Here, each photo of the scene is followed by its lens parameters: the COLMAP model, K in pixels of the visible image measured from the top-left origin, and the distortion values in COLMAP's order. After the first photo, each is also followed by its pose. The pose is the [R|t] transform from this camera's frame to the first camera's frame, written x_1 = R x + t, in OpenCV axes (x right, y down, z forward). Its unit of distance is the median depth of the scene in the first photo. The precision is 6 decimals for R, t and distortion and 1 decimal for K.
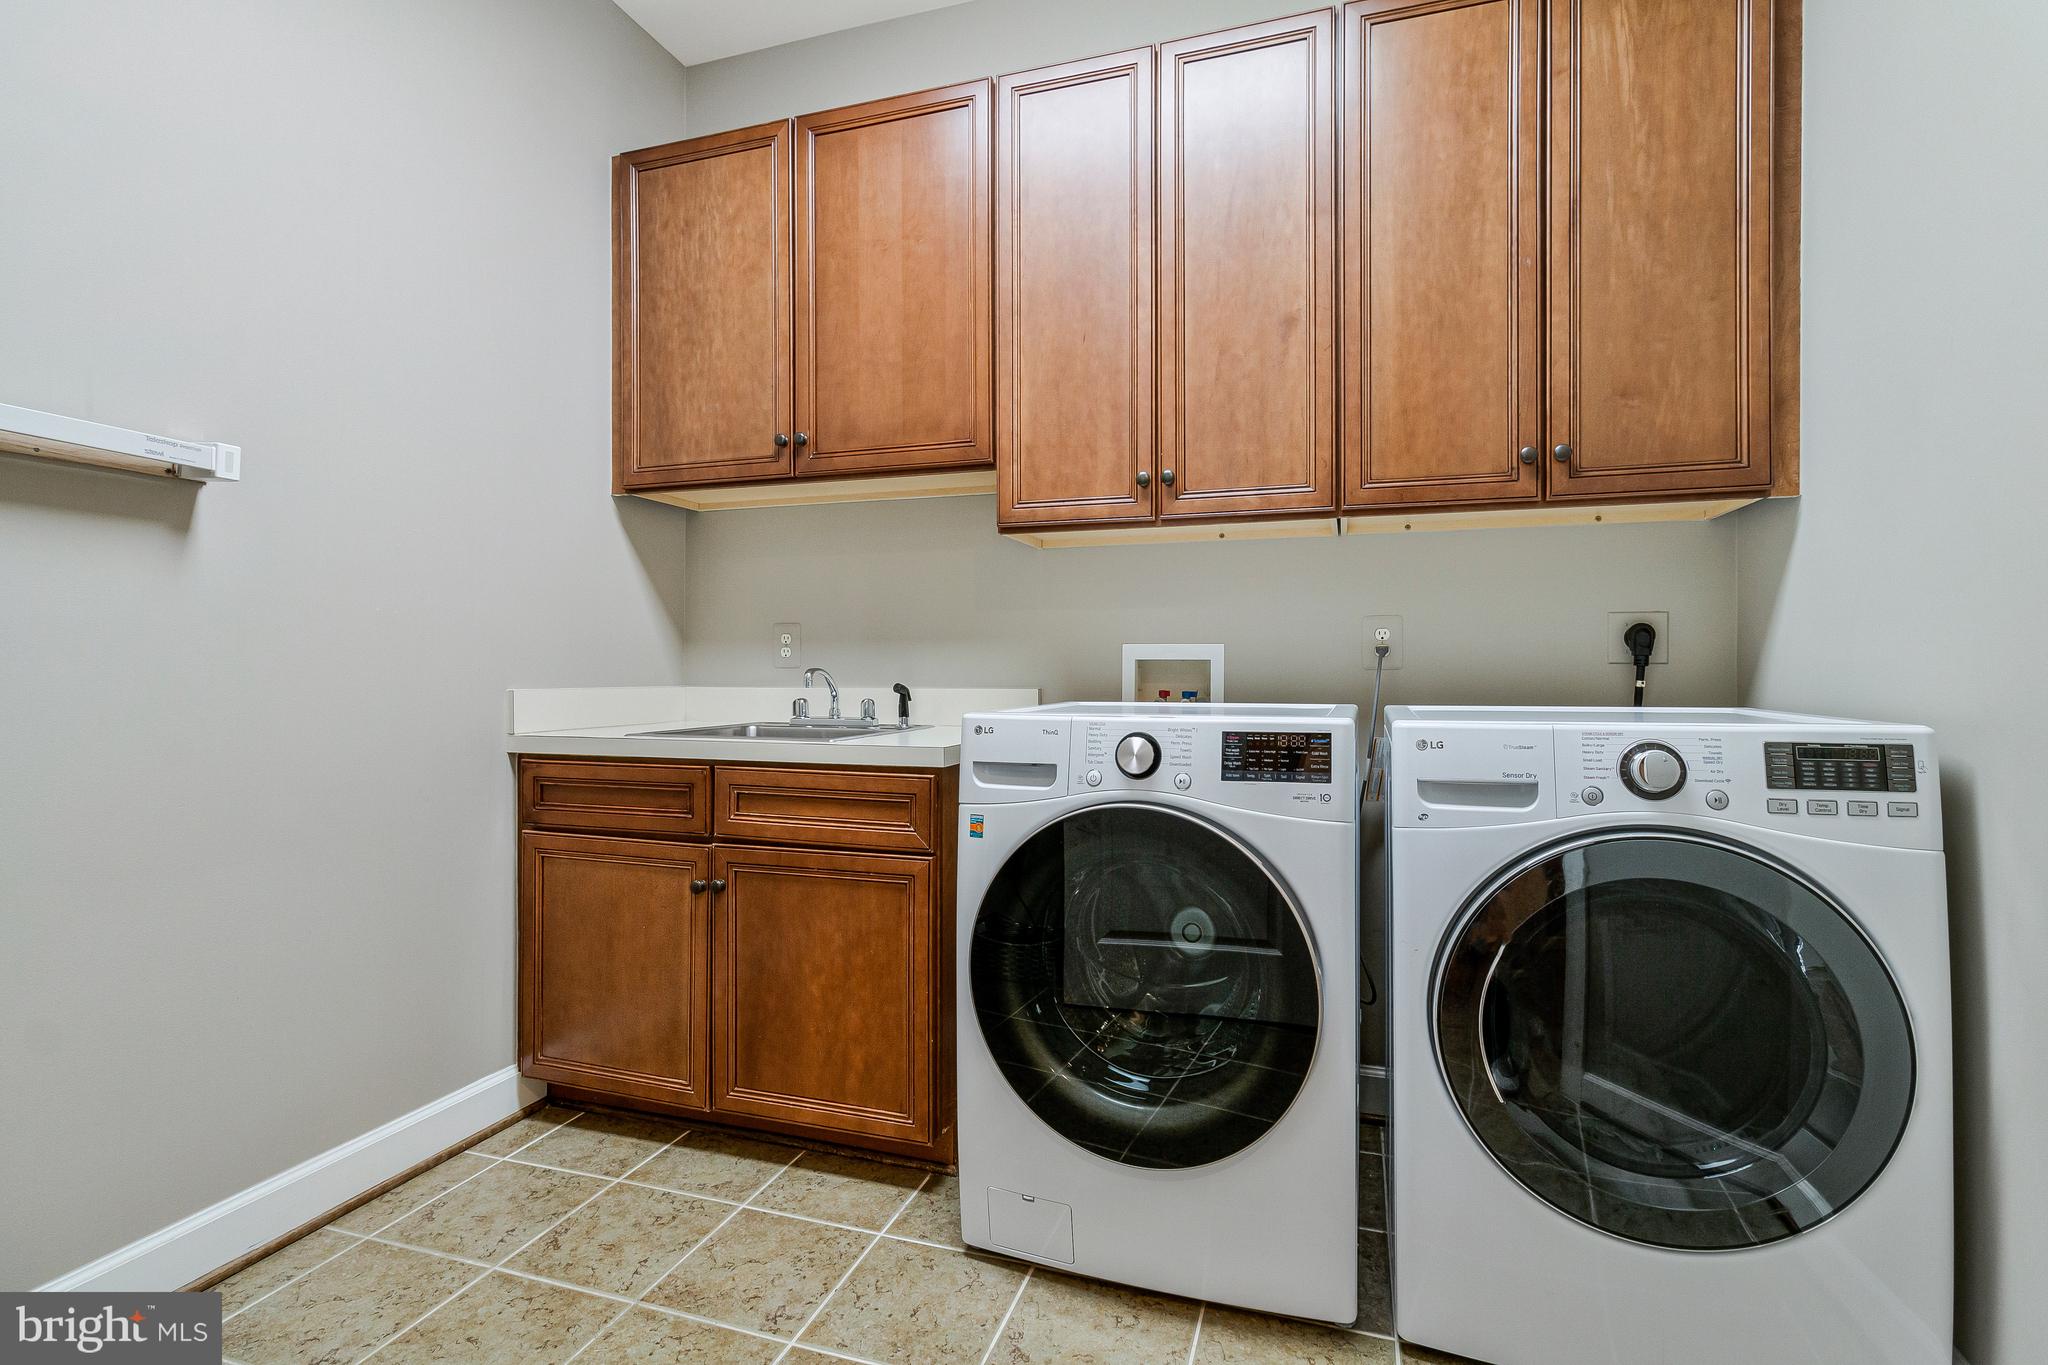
lens RADIAL K [[957.7, 0, 1025.7], [0, 957.7, 676.4], [0, 0, 1]] dist [0.012659, -0.002971]
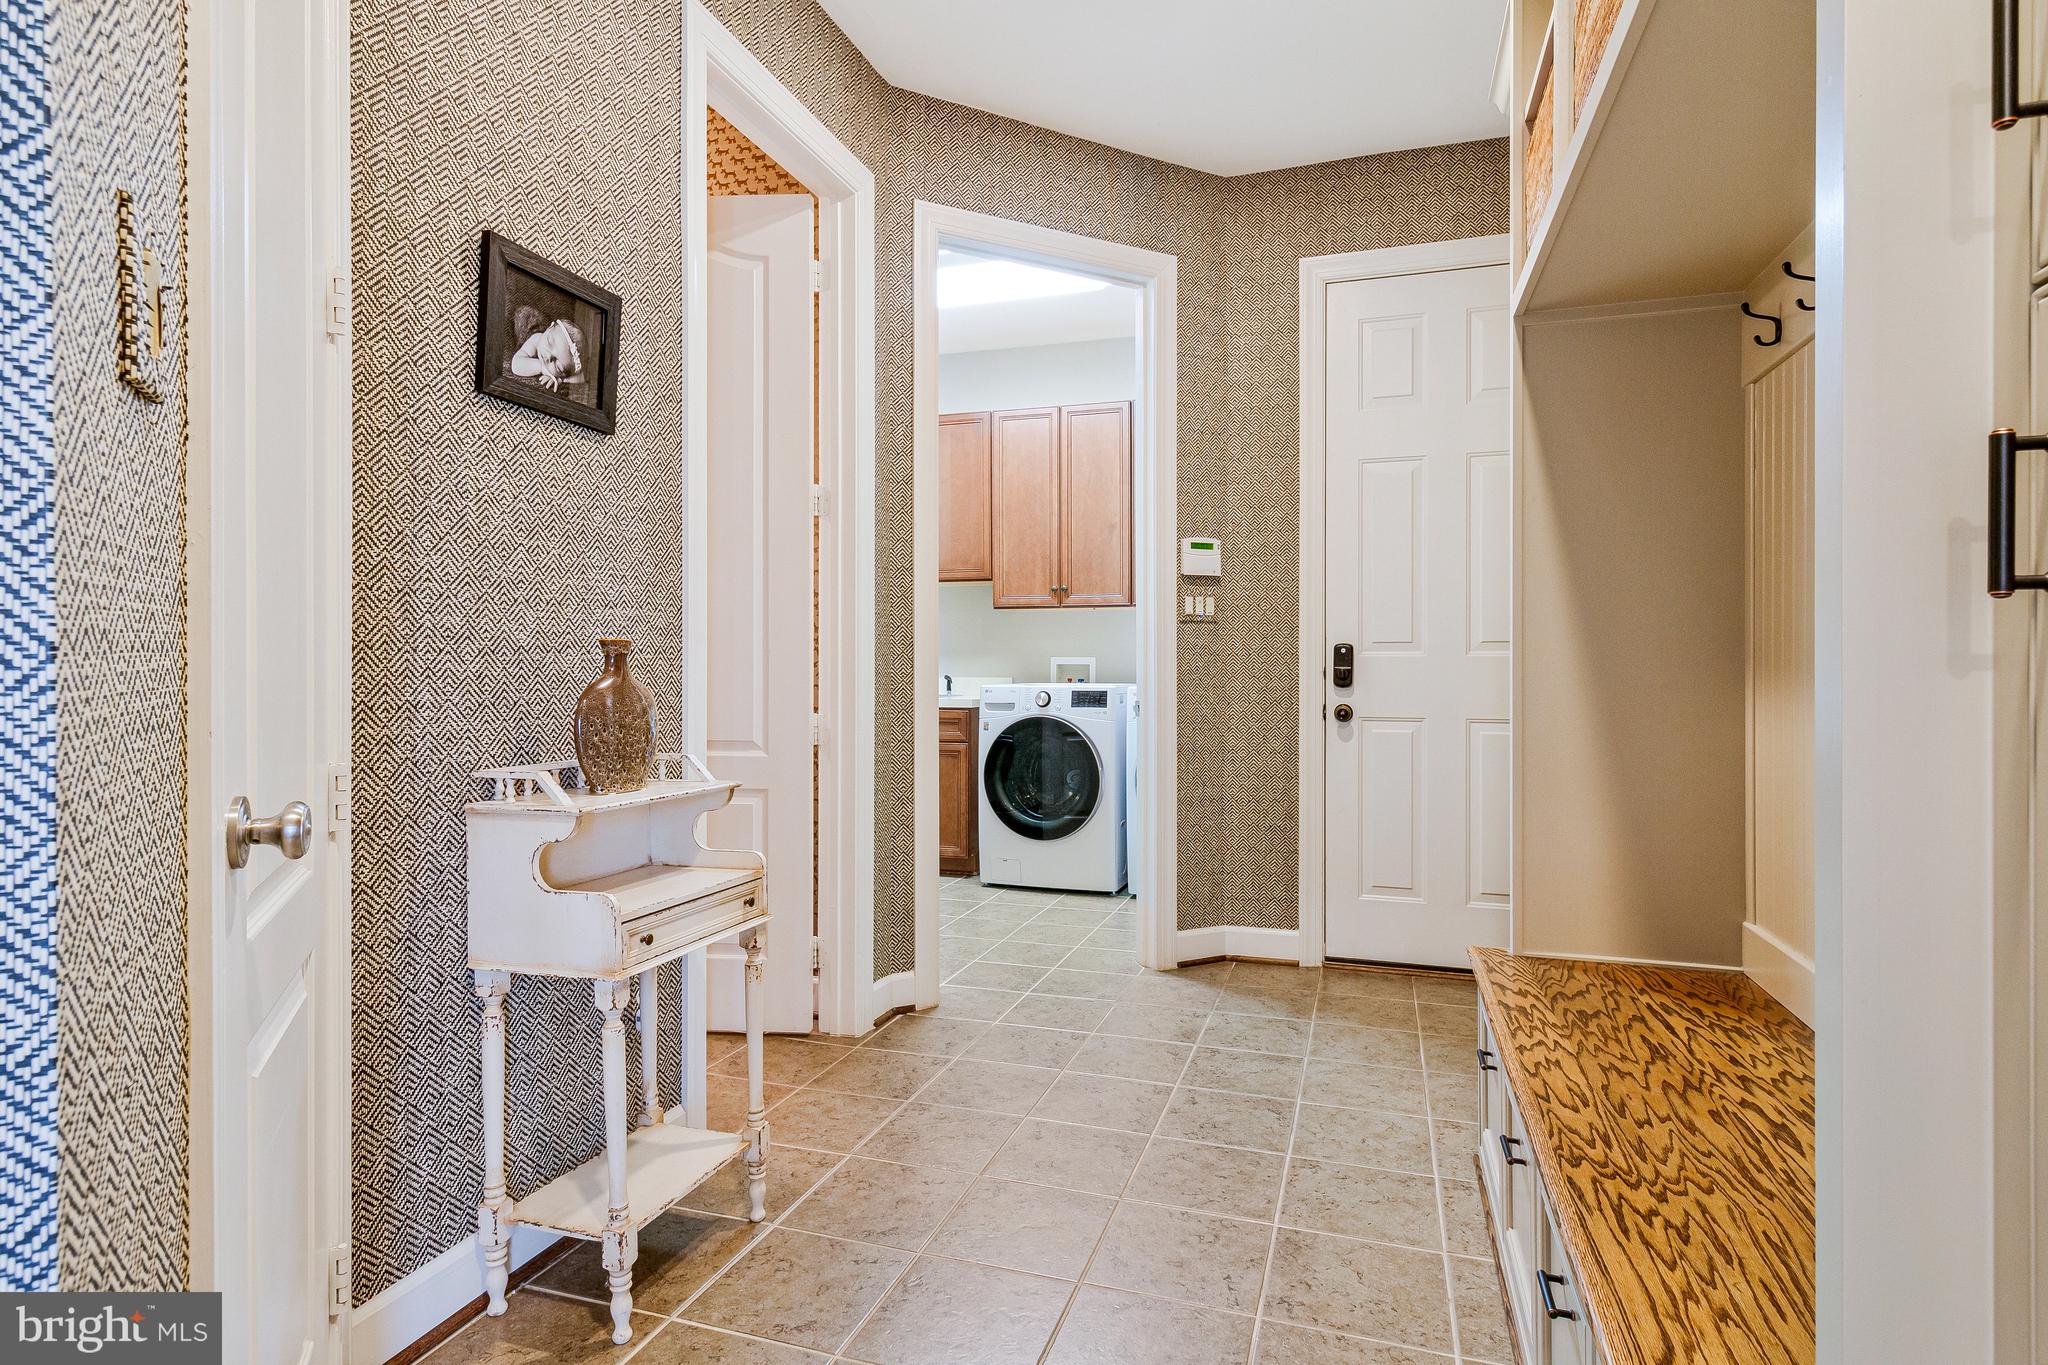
lens RADIAL K [[1063.9, 0, 1021.1], [0, 1063.9, 674.4], [0, 0, 1]] dist [0.003996, 0.000548]
pose [[0.999979, 0.000309, 0.006409, 0.024443], [-0.000319, 0.999999, 0.001548, 0.002817], [-0.006409, -0.001550, 0.999978, -1.769523]]
